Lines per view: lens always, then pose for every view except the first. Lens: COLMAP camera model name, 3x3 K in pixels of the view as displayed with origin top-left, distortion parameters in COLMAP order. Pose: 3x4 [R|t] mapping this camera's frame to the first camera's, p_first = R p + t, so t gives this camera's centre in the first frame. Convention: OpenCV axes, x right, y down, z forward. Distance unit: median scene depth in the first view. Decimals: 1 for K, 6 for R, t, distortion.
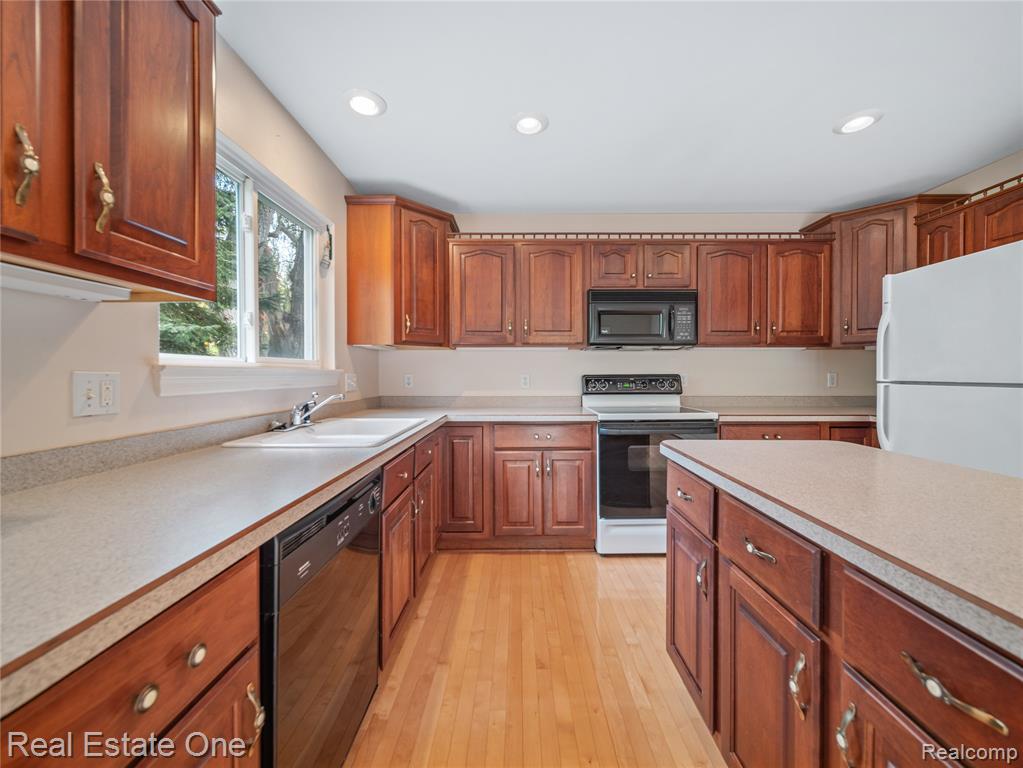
lens RADIAL K [[418.8, 0, 501.8], [0, 418.8, 374.8], [0, 0, 1]] dist [0.001378, -0.001053]
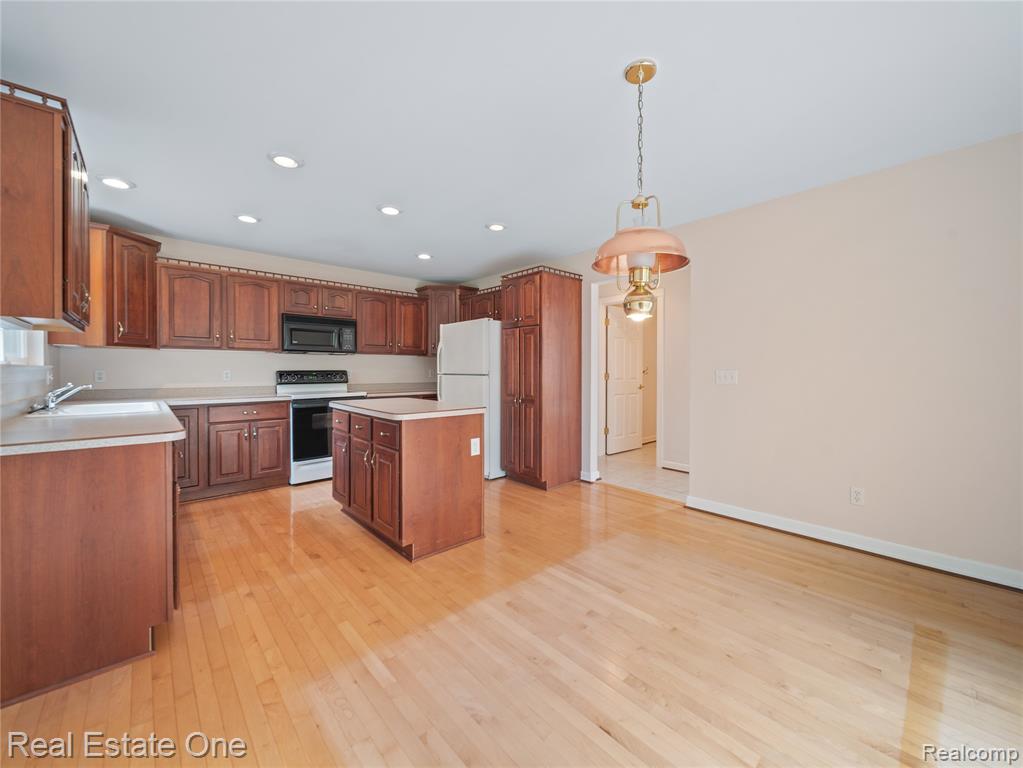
lens RADIAL K [[418.8, 0, 528.1], [0, 418.8, 374.6], [0, 0, 1]] dist [0.001378, -0.001053]
pose [[0.713068, -0.005389, 0.701074, -0.216424], [-0.003203, 0.999935, 0.010945, -0.004818], [-0.701087, -0.010050, 0.713005, -0.673096]]
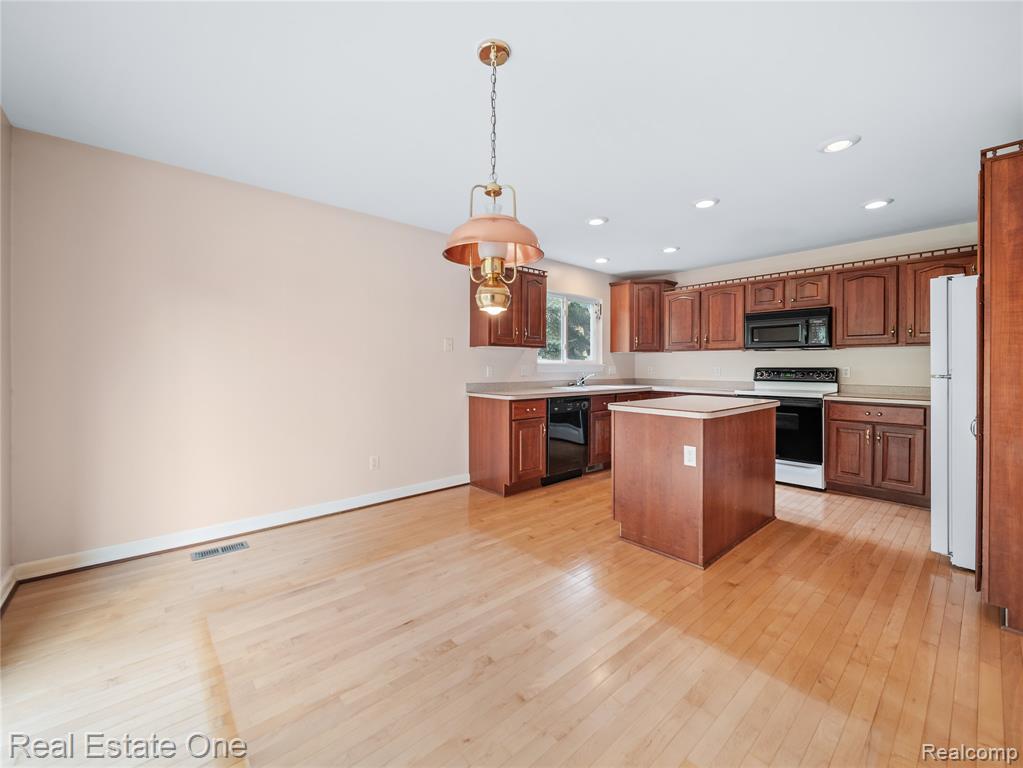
lens RADIAL K [[418.8, 0, 507.6], [0, 418.8, 362.9], [0, 0, 1]] dist [0.001378, -0.001053]
pose [[0.658758, -0.000517, -0.752355, 0.808296], [-0.006439, 0.999959, -0.006324, -0.001980], [0.752327, 0.009011, 0.658728, -0.721542]]
